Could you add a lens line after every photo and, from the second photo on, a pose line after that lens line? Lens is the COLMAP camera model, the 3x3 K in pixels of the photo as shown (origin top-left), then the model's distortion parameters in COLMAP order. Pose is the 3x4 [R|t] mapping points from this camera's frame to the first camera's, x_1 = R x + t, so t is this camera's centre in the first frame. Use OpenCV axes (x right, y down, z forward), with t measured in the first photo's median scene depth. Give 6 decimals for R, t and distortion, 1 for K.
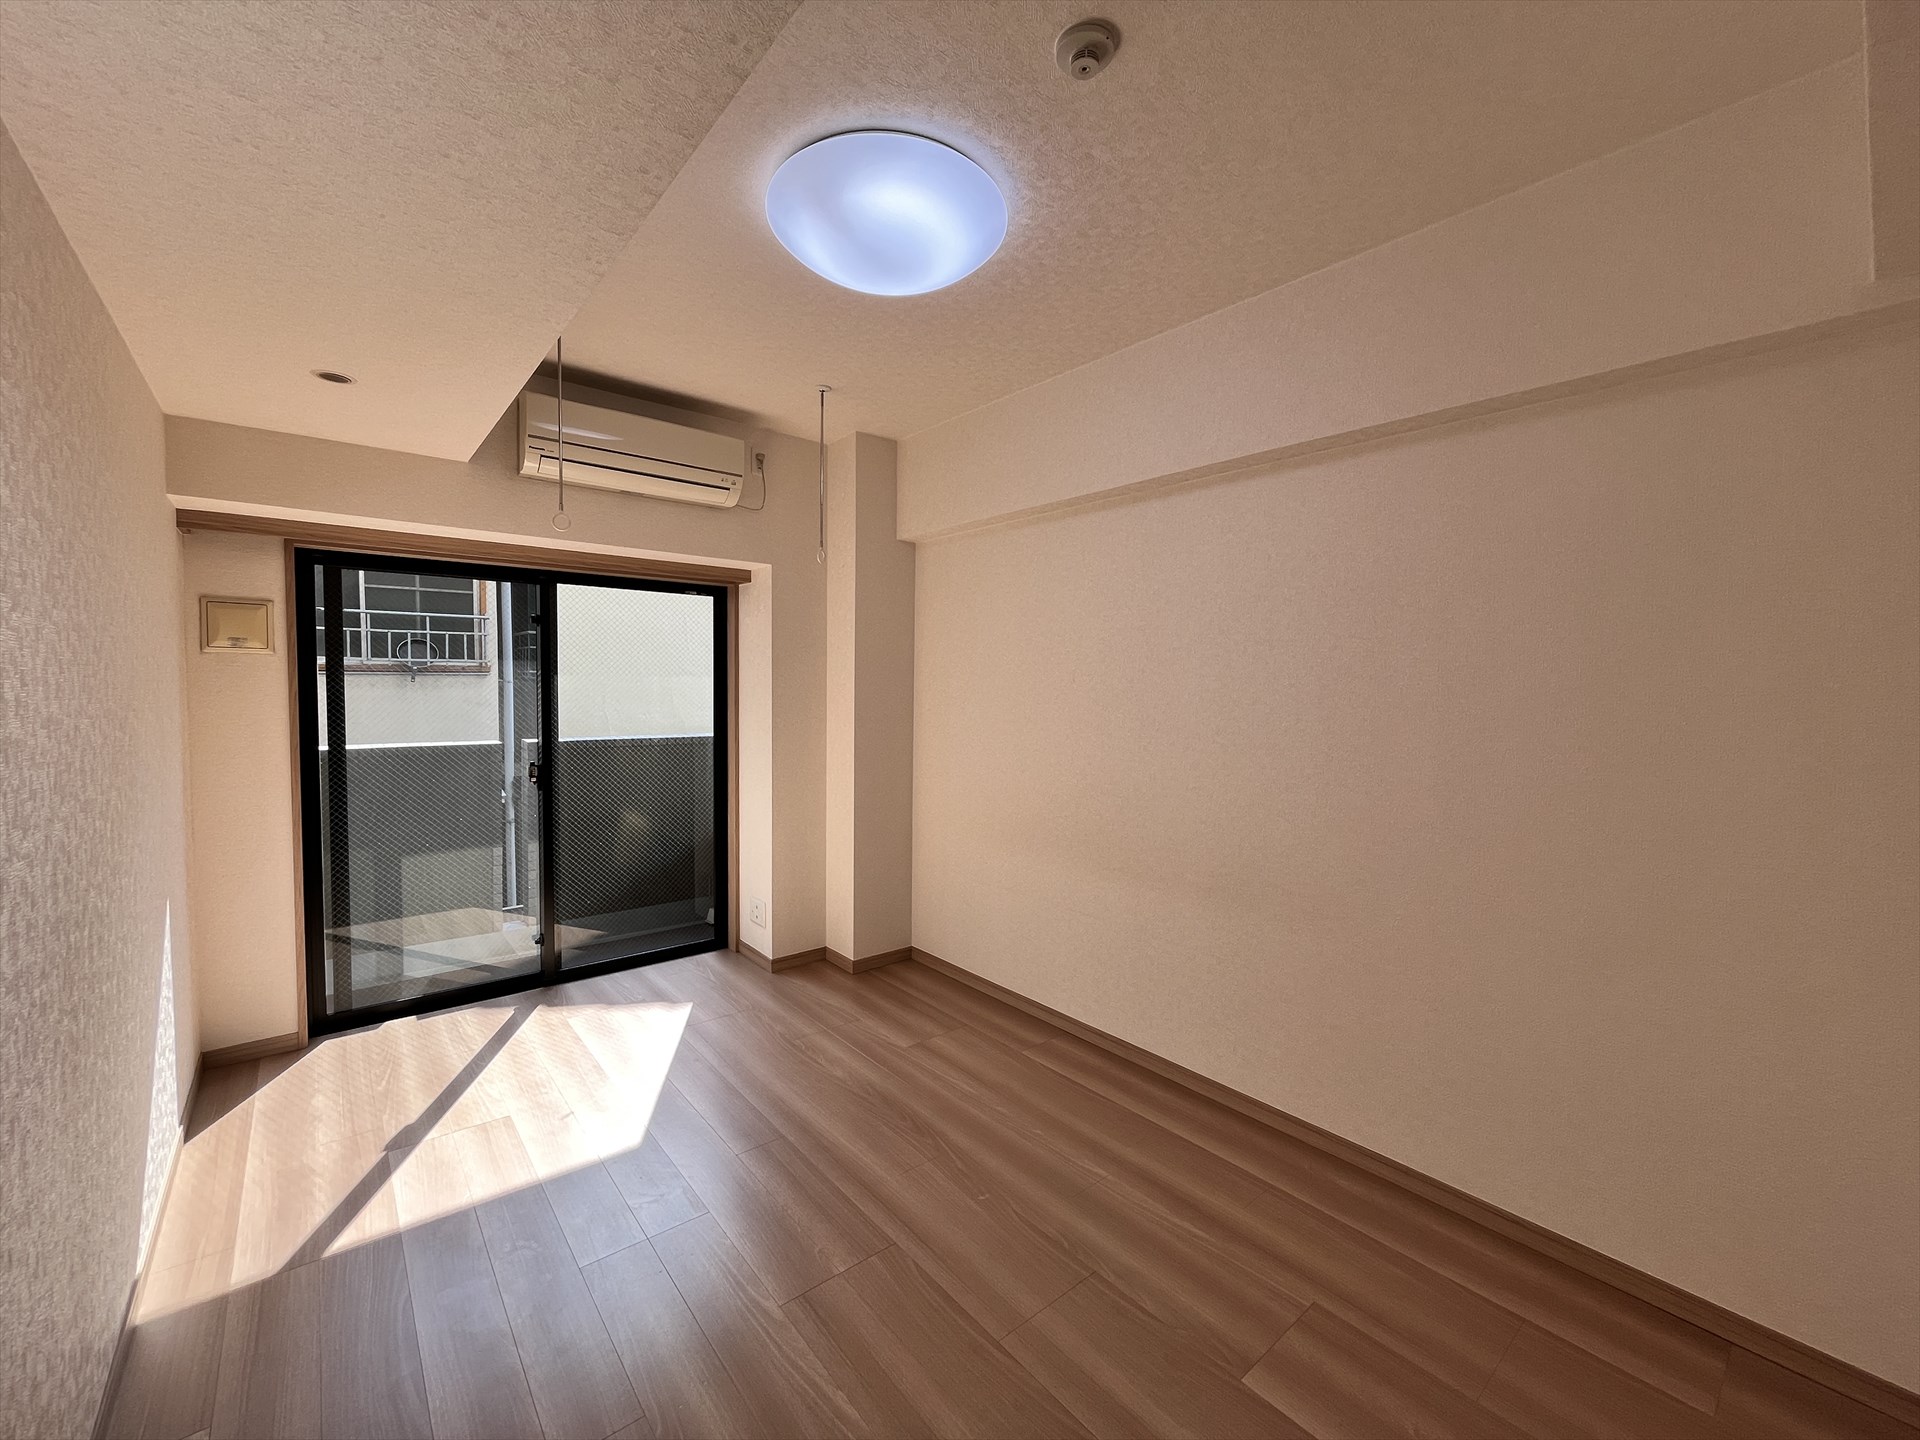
lens RADIAL K [[780.4, 0, 964.5], [0, 780.4, 716.2], [0, 0, 1]] dist [-0.003388, 0.000043]
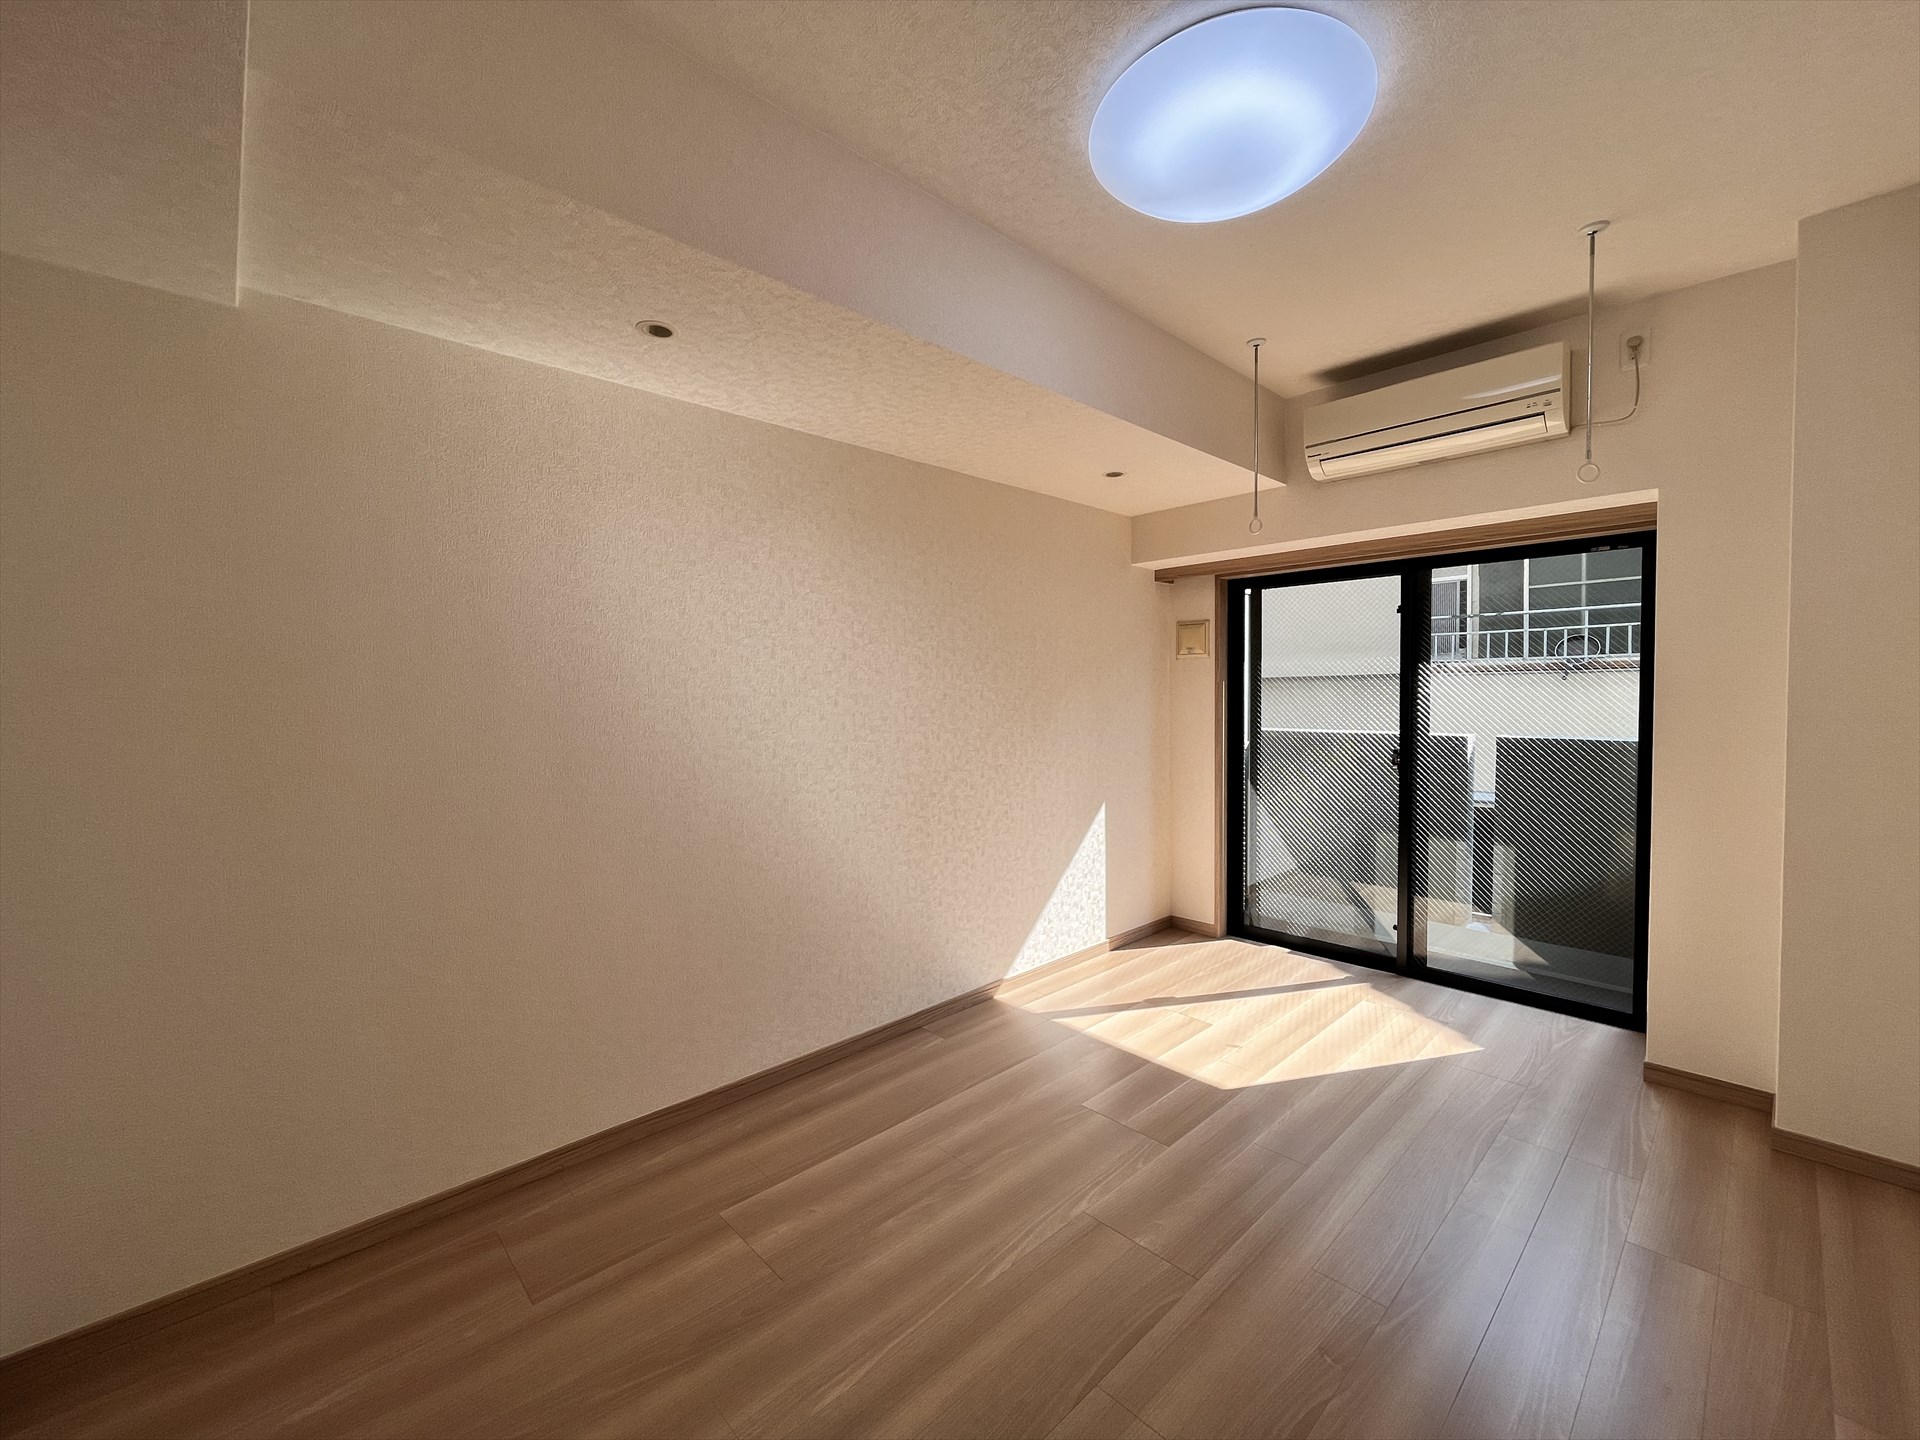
lens RADIAL K [[780.4, 0, 952.7], [0, 780.4, 723.9], [0, 0, 1]] dist [-0.003388, 0.000043]
pose [[0.054768, 0.032774, -0.997961, 0.467676], [-0.033130, 0.998971, 0.030989, 0.013005], [0.997949, 0.031365, 0.055798, 0.396834]]
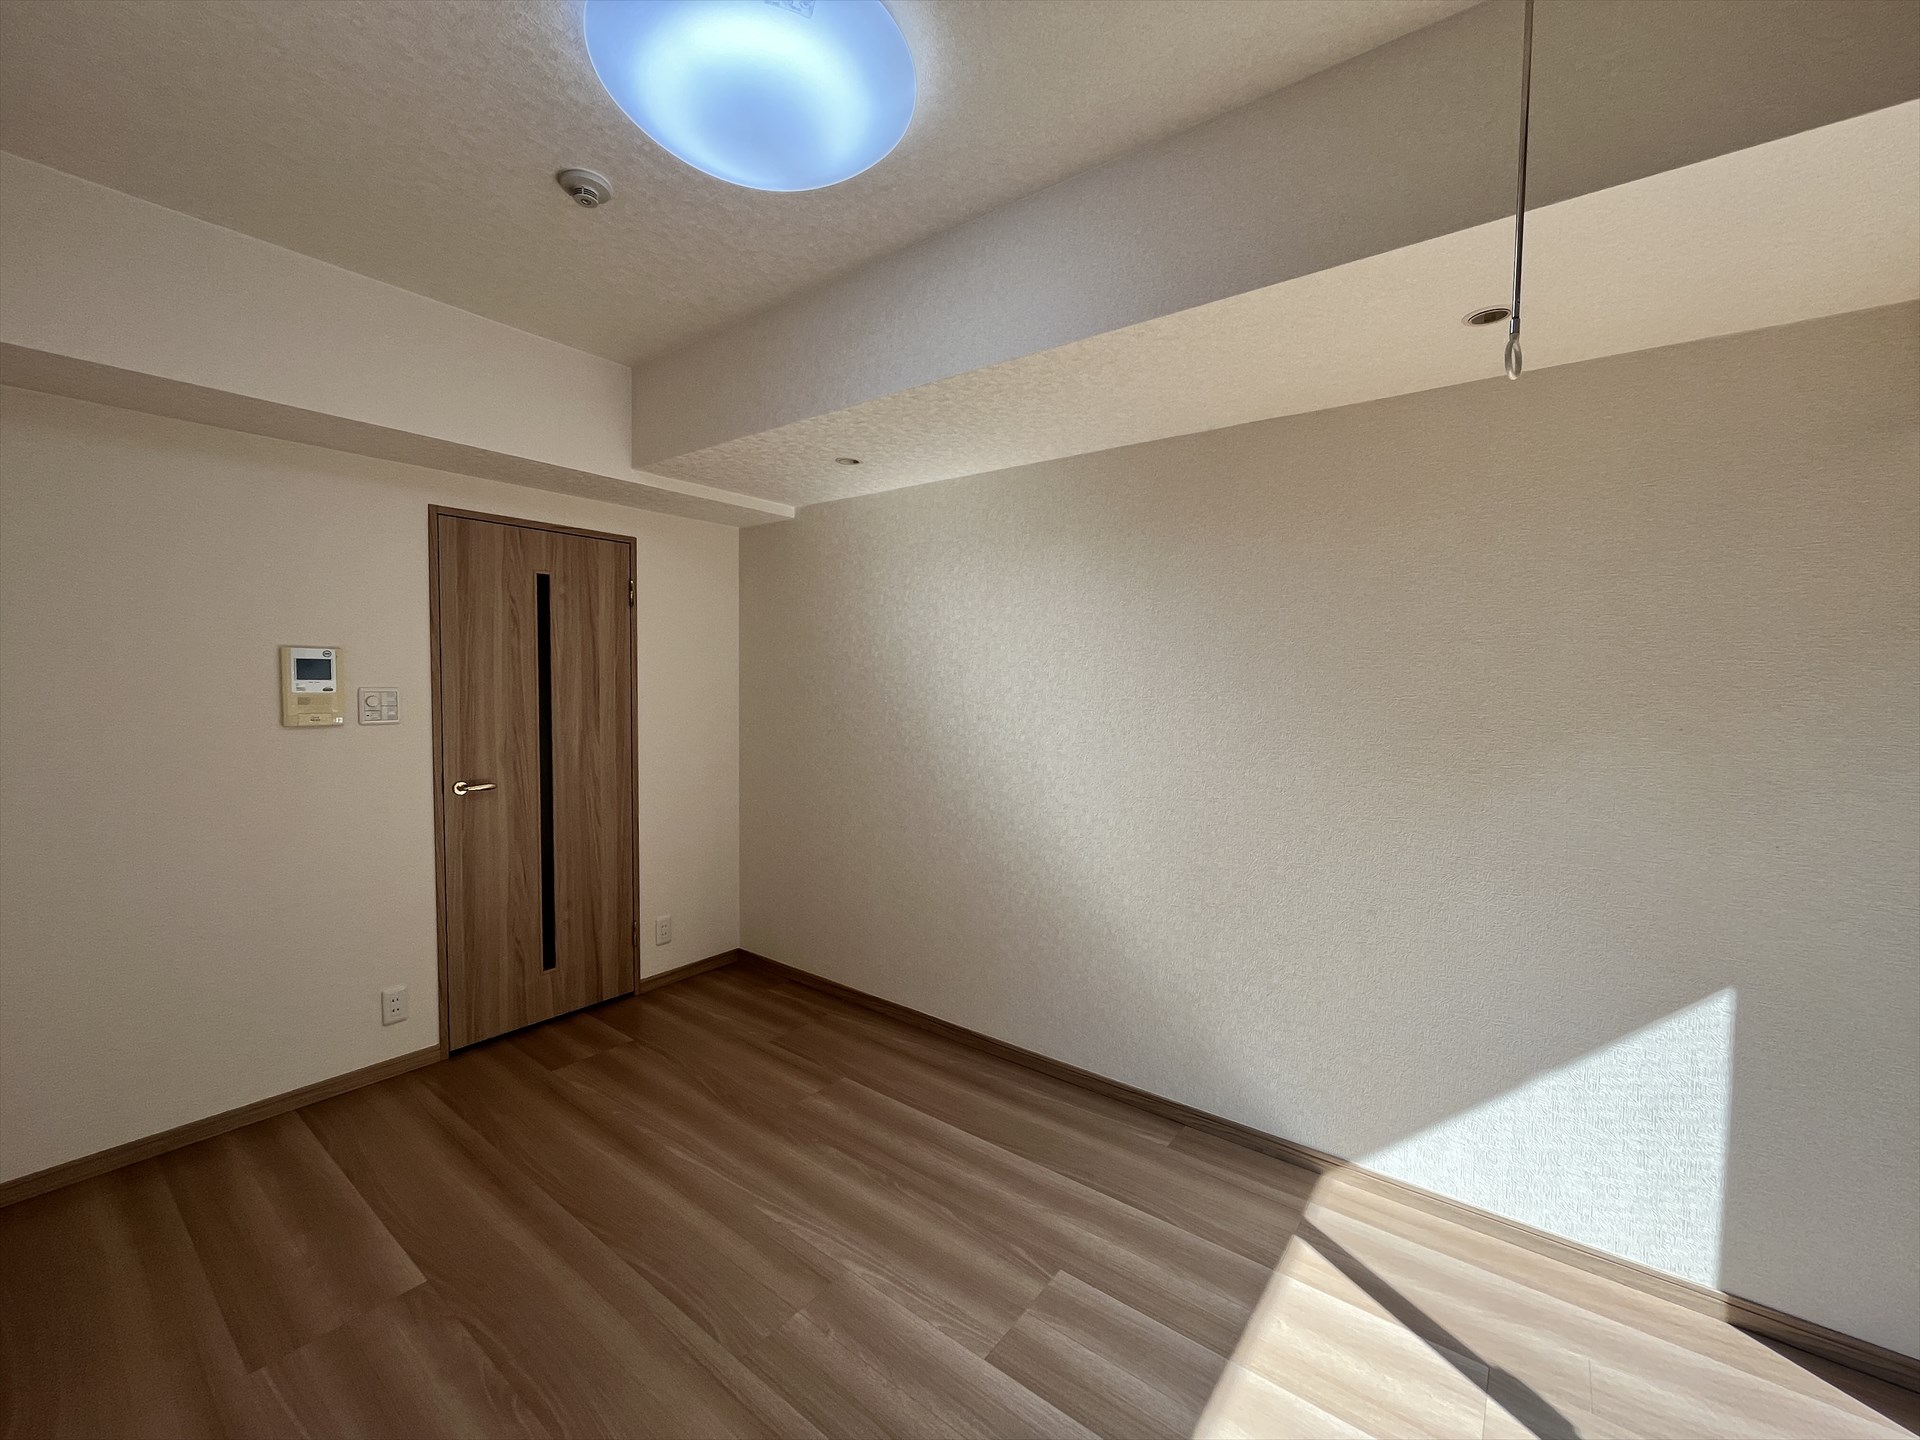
lens RADIAL K [[780.4, 0, 951.8], [0, 780.4, 714.1], [0, 0, 1]] dist [-0.003388, 0.000043]
pose [[-0.978393, -0.008787, -0.206568, -0.080791], [-0.026253, 0.996290, 0.081961, -0.051914], [0.205081, 0.085613, -0.974993, 1.097637]]
